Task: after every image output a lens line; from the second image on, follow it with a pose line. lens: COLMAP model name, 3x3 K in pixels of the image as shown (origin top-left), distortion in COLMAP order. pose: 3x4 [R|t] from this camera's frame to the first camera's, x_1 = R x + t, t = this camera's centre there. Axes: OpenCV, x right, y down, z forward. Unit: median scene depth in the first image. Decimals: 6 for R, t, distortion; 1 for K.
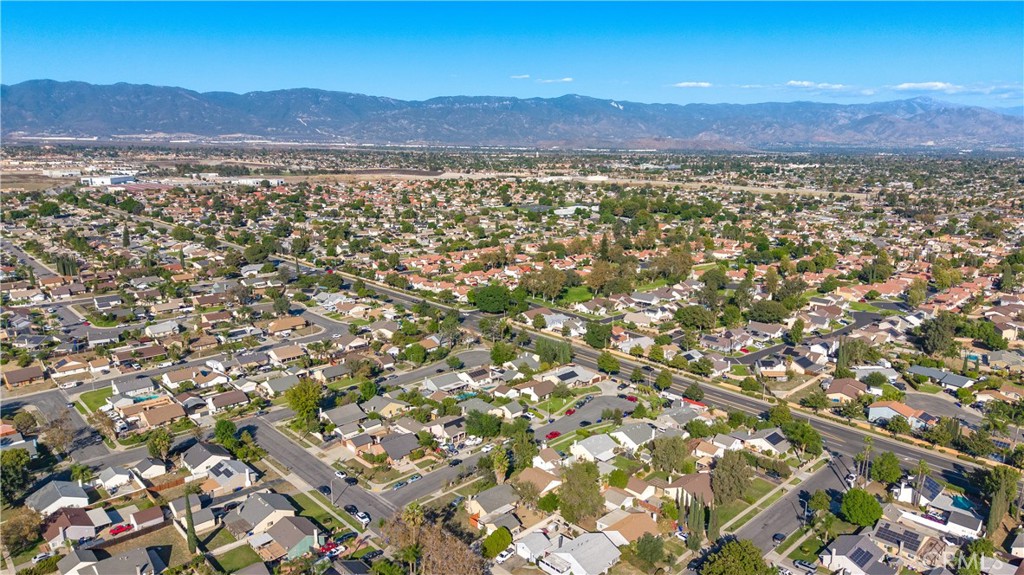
lens RADIAL K [[688.3, 0, 512.0], [0, 688.3, 287.5], [0, 0, 1]] dist [-0.000022, -0.001106]
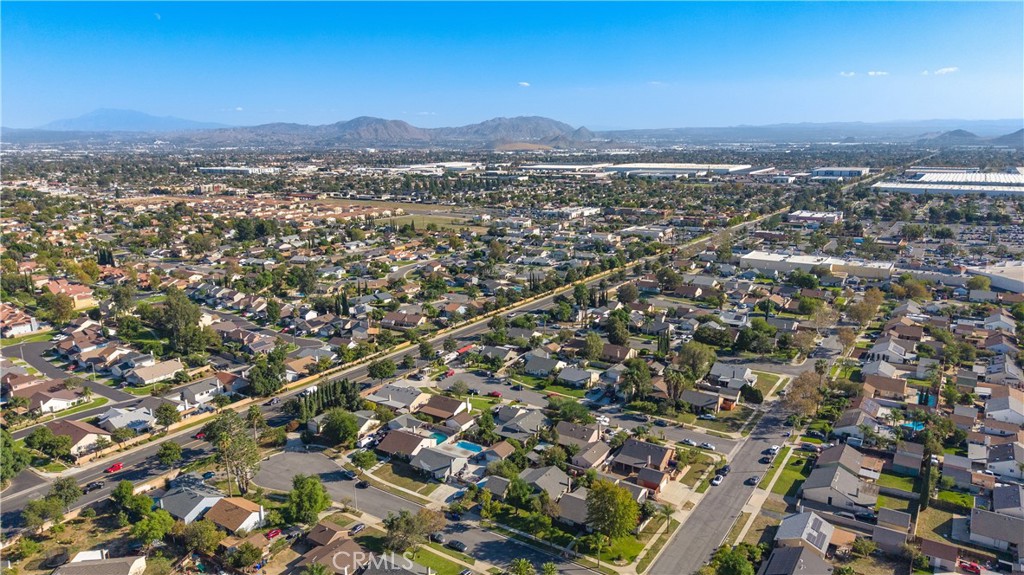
lens RADIAL K [[688.3, 0, 512.0], [0, 688.3, 287.5], [0, 0, 1]] dist [-0.000022, -0.001106]
pose [[-0.231127, -0.213075, 0.949305, -0.940995], [0.217699, 0.939658, 0.263913, -0.244501], [-0.948255, 0.267660, -0.170794, 1.285875]]
